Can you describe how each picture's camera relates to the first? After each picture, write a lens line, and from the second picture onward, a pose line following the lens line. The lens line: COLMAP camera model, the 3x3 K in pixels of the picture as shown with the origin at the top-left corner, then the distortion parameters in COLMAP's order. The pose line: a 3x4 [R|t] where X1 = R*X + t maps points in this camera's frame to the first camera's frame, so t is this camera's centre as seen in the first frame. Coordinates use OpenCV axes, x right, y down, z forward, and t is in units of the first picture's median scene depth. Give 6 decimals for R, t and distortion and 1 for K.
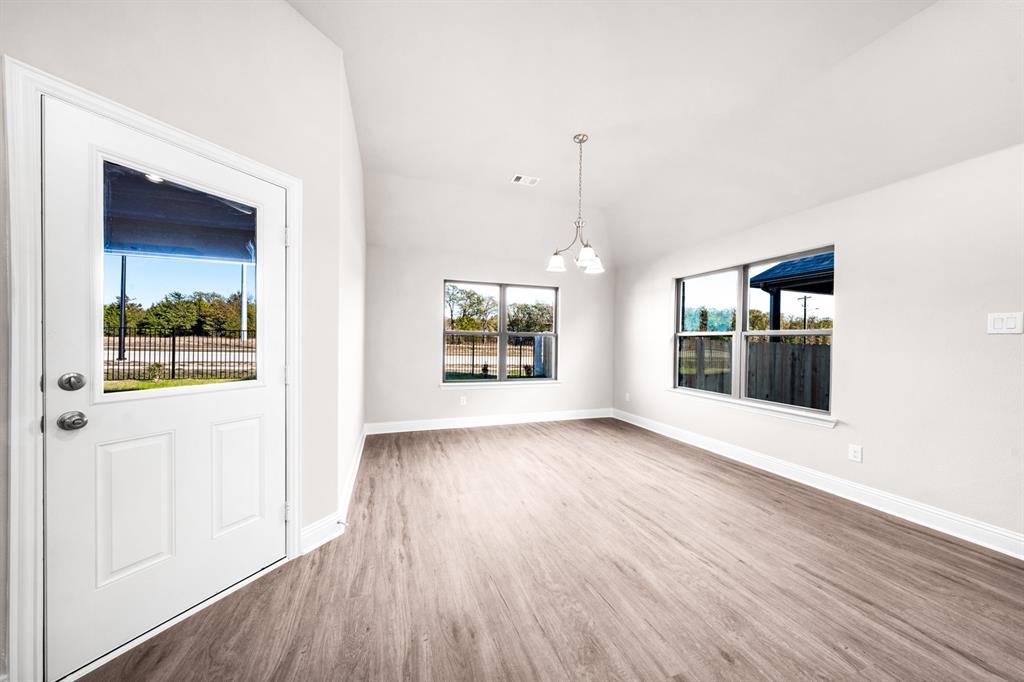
lens RADIAL K [[346.2, 0, 512.0], [0, 346.2, 341.0], [0, 0, 1]] dist [-0.001079, 0.000001]
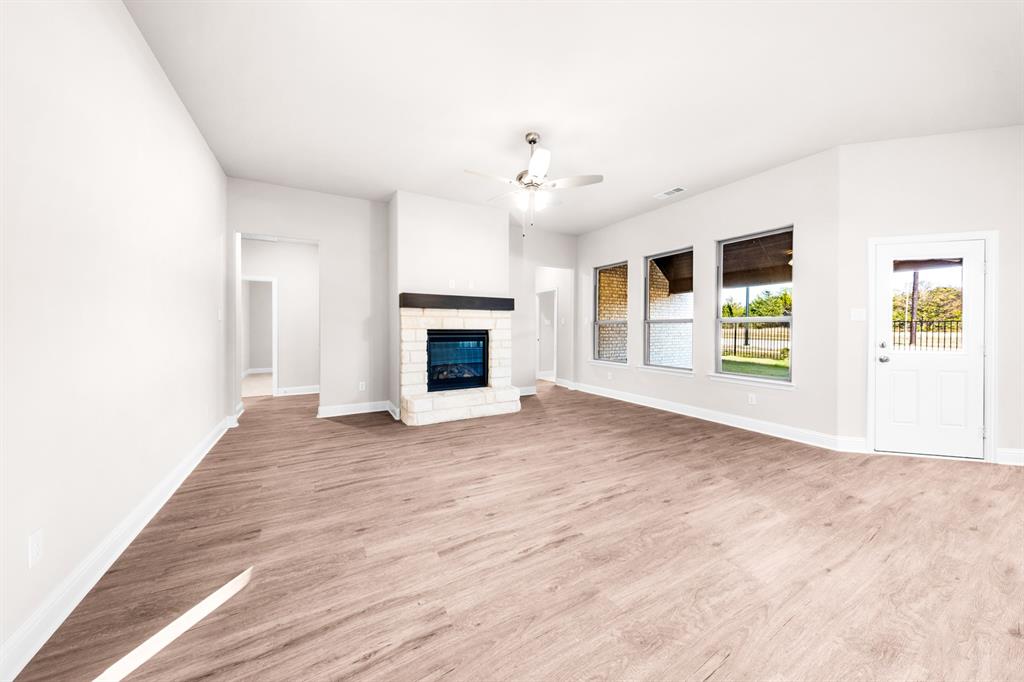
lens RADIAL K [[347.2, 0, 511.8], [0, 347.2, 333.8], [0, 0, 1]] dist [-0.000239, 0.000161]
pose [[0.182329, 0.000306, -0.983238, 0.067278], [0.005208, 0.999986, 0.001277, 0.000847], [0.983224, -0.005354, 0.182325, -0.179553]]
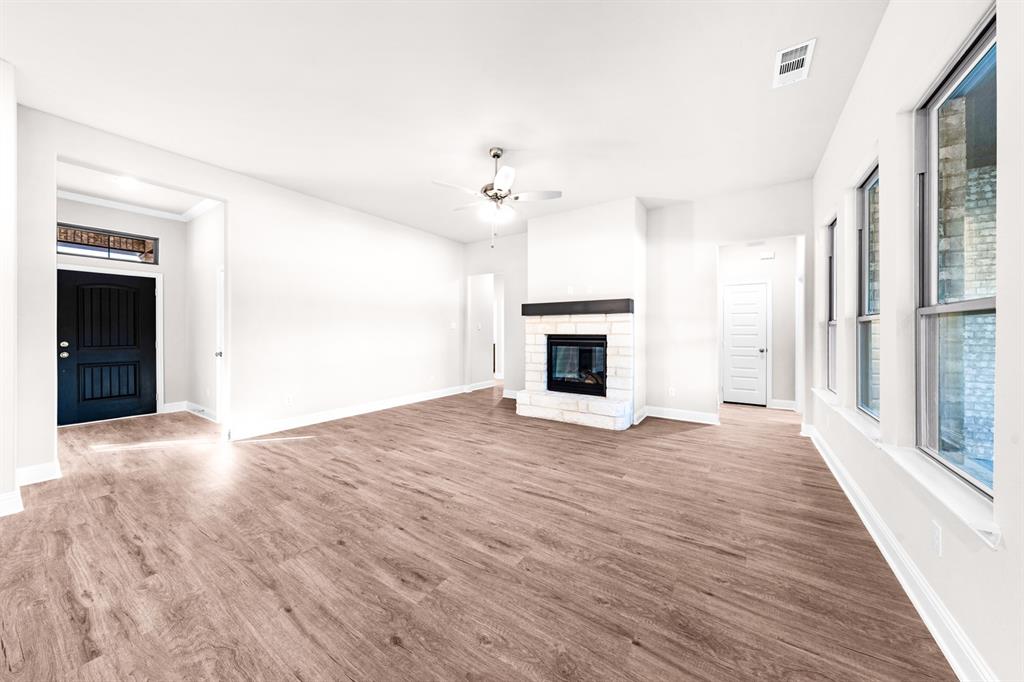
lens RADIAL K [[347.2, 0, 511.8], [0, 347.2, 333.8], [0, 0, 1]] dist [-0.000239, 0.000161]
pose [[-0.804061, -0.014703, -0.594365, -0.010929], [-0.010465, 0.999889, -0.010579, 0.000533], [0.594455, -0.002286, -0.804126, 0.043737]]
